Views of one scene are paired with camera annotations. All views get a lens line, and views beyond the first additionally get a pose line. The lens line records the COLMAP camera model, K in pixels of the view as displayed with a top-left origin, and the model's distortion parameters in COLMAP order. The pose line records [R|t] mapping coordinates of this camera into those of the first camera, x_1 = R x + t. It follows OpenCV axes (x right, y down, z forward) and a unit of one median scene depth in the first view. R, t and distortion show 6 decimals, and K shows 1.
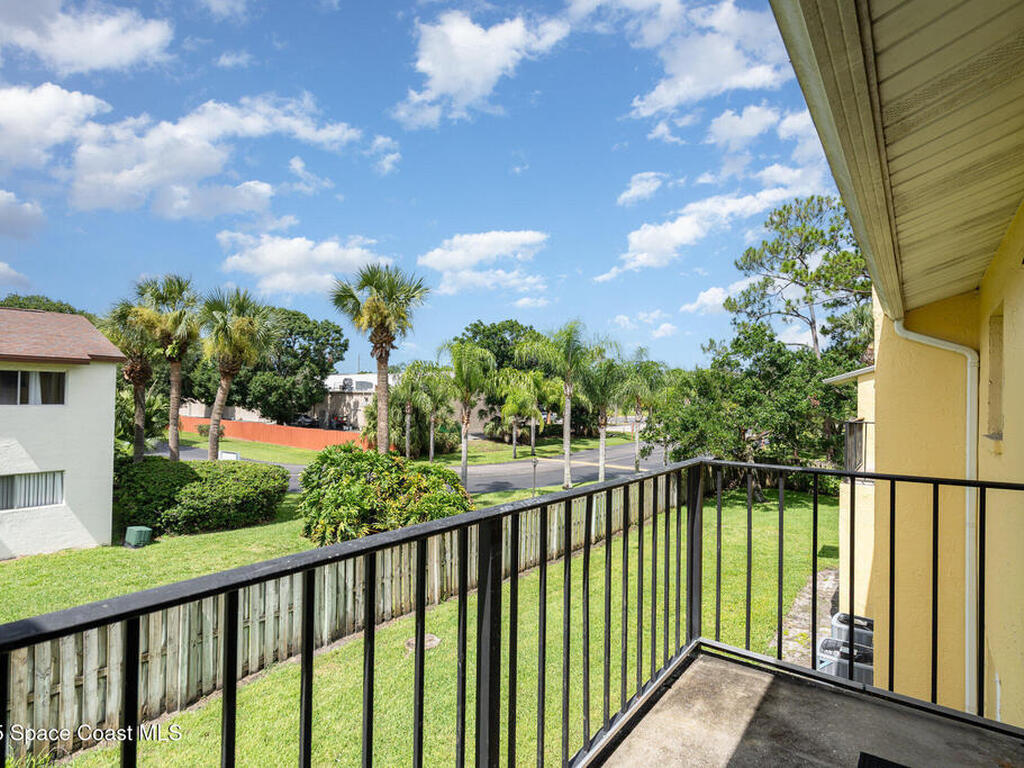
lens RADIAL K [[532.5, 0, 510.0], [0, 532.5, 385.9], [0, 0, 1]] dist [-0.004499, 0.001200]
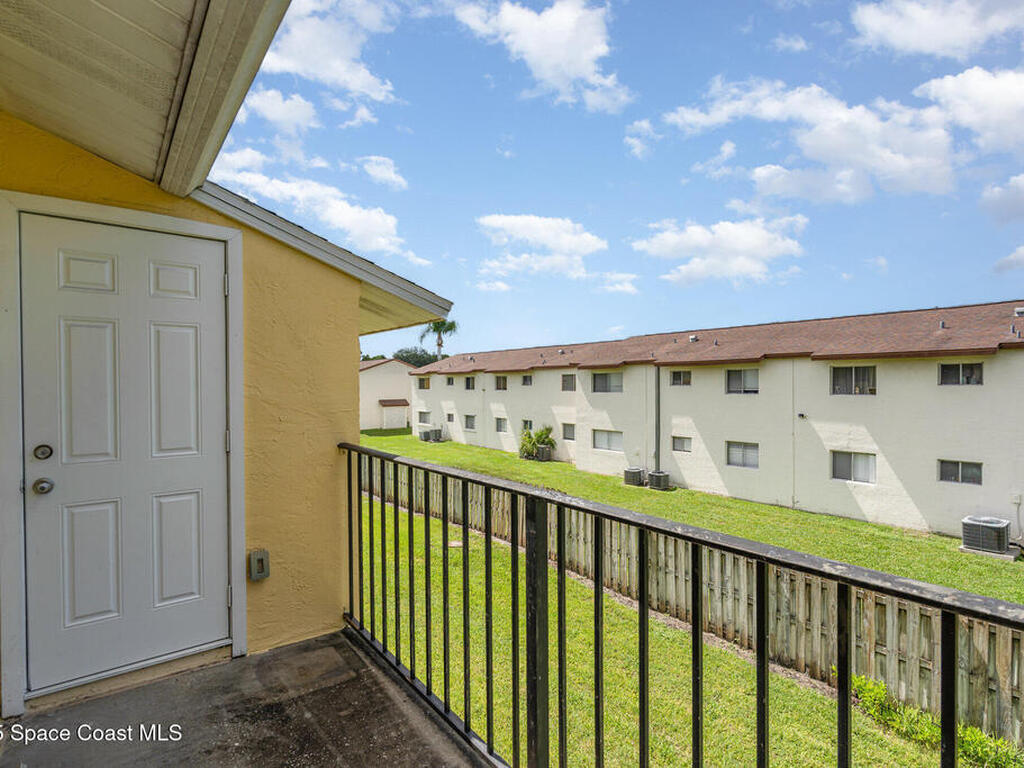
lens RADIAL K [[503.4, 0, 512.0], [0, 503.4, 384.0], [0, 0, 1]] dist [-0.000944, 0.000197]
pose [[-0.250513, -0.004544, -0.968103, 0.872244], [0.024827, 0.999630, -0.011116, 0.012574], [0.967795, -0.026820, -0.250307, 1.039397]]
